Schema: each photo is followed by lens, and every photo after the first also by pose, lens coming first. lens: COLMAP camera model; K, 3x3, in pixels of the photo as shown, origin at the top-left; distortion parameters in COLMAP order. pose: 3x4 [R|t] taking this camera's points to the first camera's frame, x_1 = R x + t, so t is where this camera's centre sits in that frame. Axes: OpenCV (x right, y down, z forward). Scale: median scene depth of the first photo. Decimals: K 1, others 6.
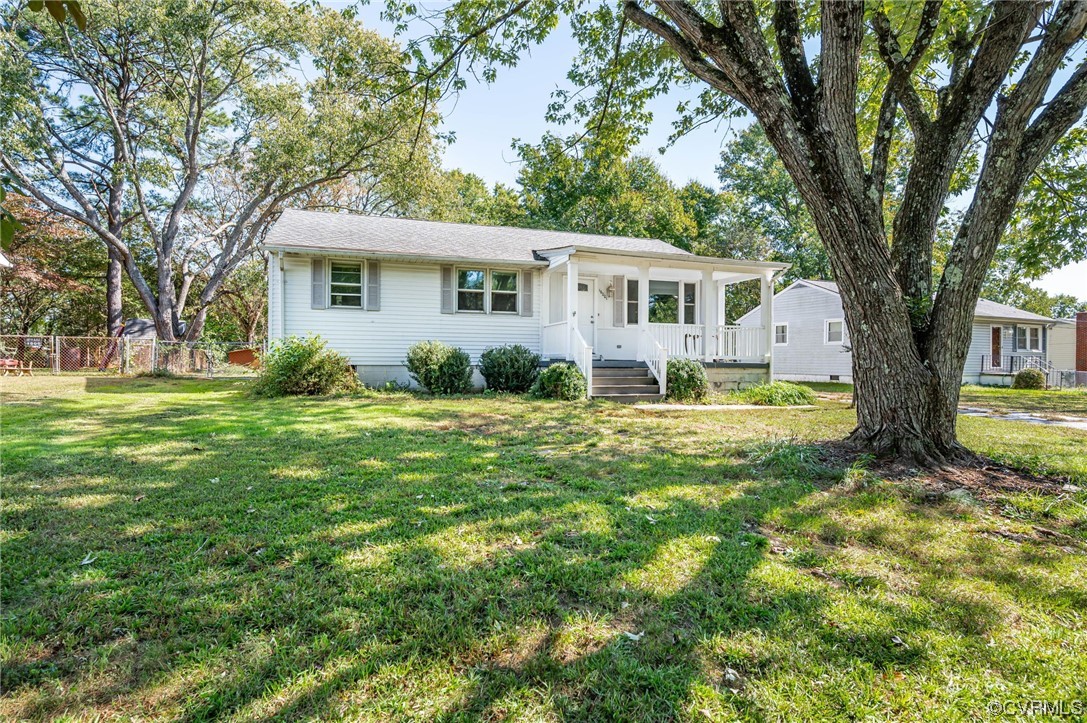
lens RADIAL K [[564.8, 0, 543.6], [0, 564.8, 364.7], [0, 0, 1]] dist [-0.002076, -0.000065]
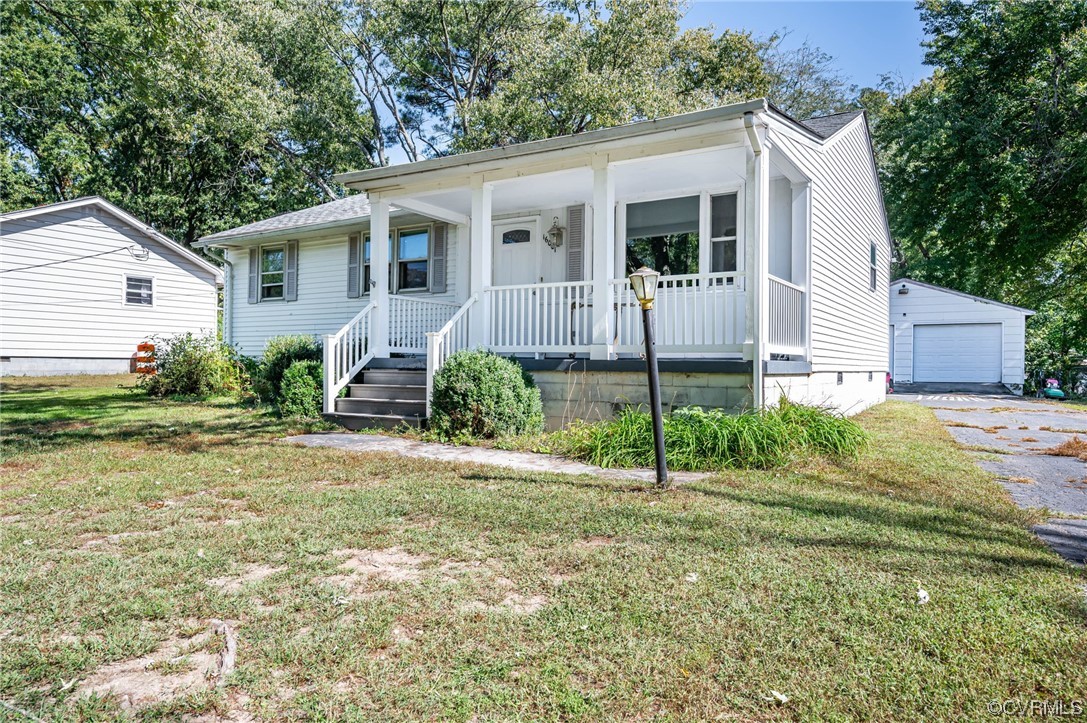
lens RADIAL K [[720.1, 0, 544.8], [0, 720.1, 360.1], [0, 0, 1]] dist [-0.004162, 0.002529]
pose [[0.637165, -0.006837, -0.770697, 0.725933], [-0.006891, 0.999870, -0.014567, 0.005156], [0.770696, 0.014592, 0.637035, 0.581215]]
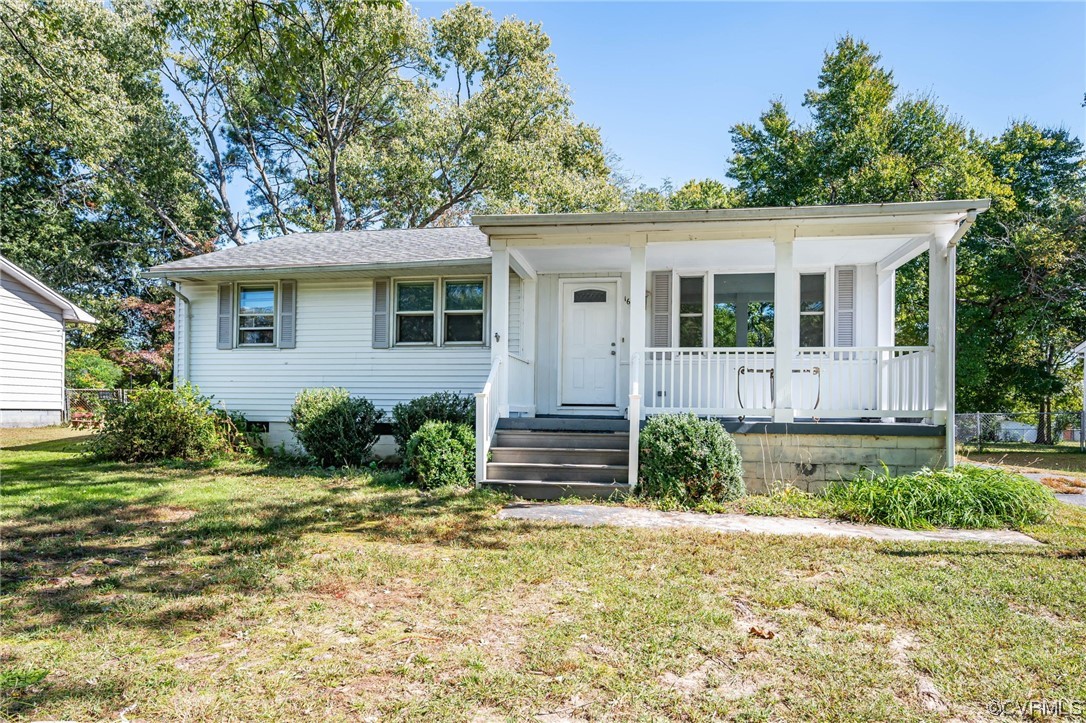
lens RADIAL K [[642.8, 0, 544.2], [0, 642.8, 402.5], [0, 0, 1]] dist [-0.001688, 0.000301]
pose [[0.880322, -0.004114, -0.474358, 0.374653], [-0.007638, 0.999710, -0.022844, -0.007533], [0.474315, 0.023734, 0.880035, 0.401374]]
